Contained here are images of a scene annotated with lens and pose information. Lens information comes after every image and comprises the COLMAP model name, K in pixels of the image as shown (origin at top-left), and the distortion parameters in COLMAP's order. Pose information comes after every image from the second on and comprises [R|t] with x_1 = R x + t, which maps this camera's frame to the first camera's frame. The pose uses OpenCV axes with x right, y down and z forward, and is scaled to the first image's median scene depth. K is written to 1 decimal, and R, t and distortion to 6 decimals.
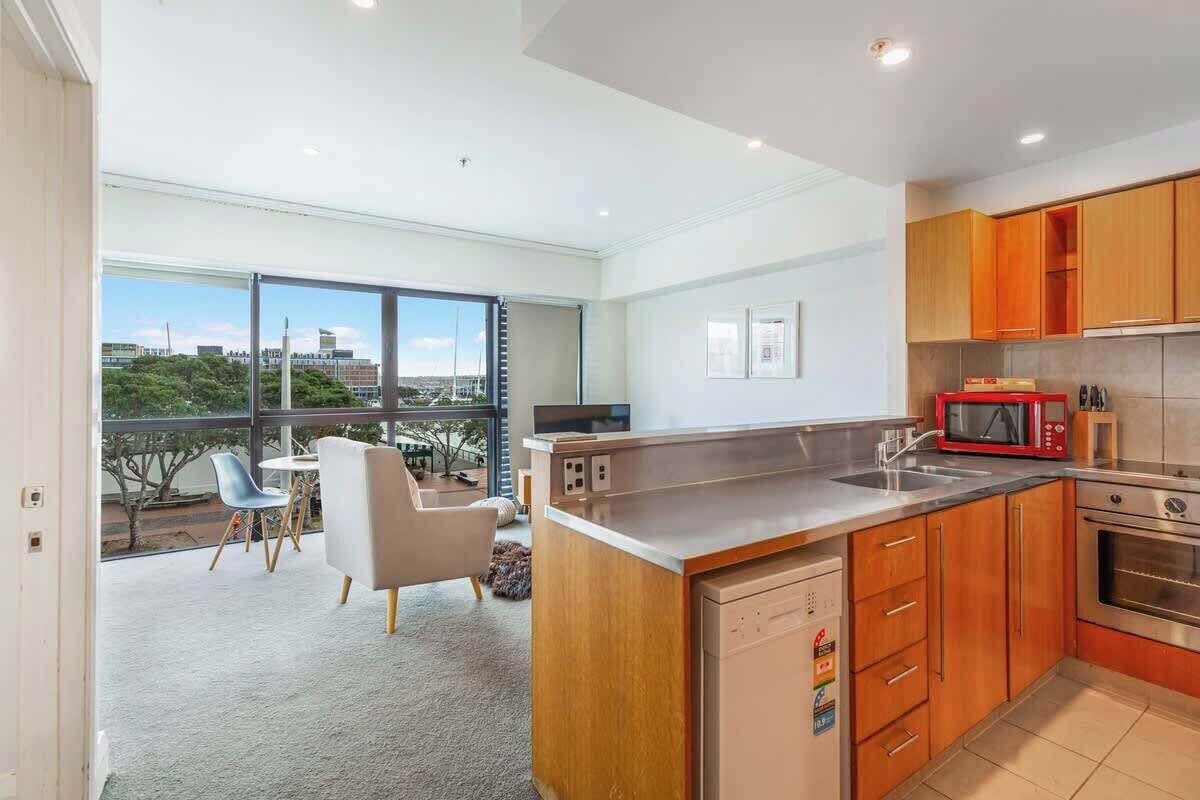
lens RADIAL K [[547.3, 0, 606.3], [0, 547.3, 390.4], [0, 0, 1]] dist [0.003986, 0.000496]
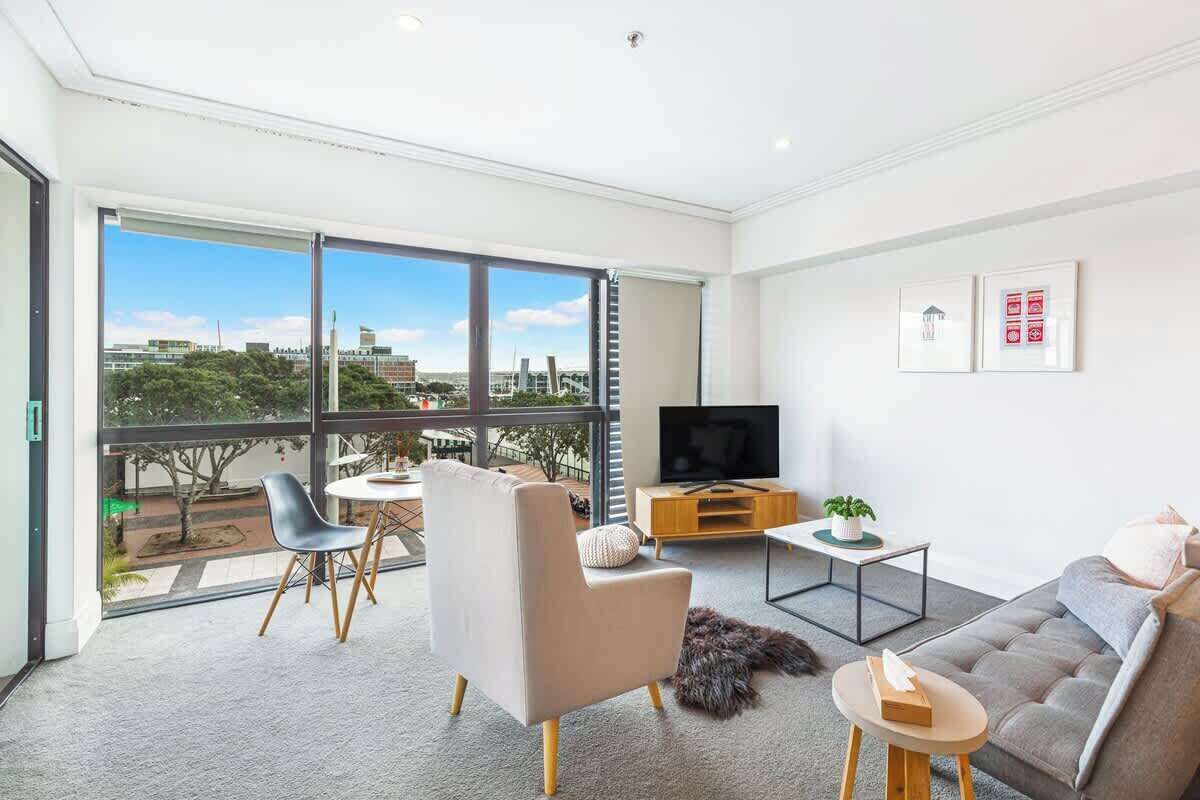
lens RADIAL K [[547.3, 0, 608.9], [0, 547.3, 387.5], [0, 0, 1]] dist [0.003986, 0.000496]
pose [[0.998458, 0.002673, -0.055451, -0.143104], [-0.002581, 0.999995, 0.001733, -0.001339], [0.055455, -0.001588, 0.998460, 0.194352]]
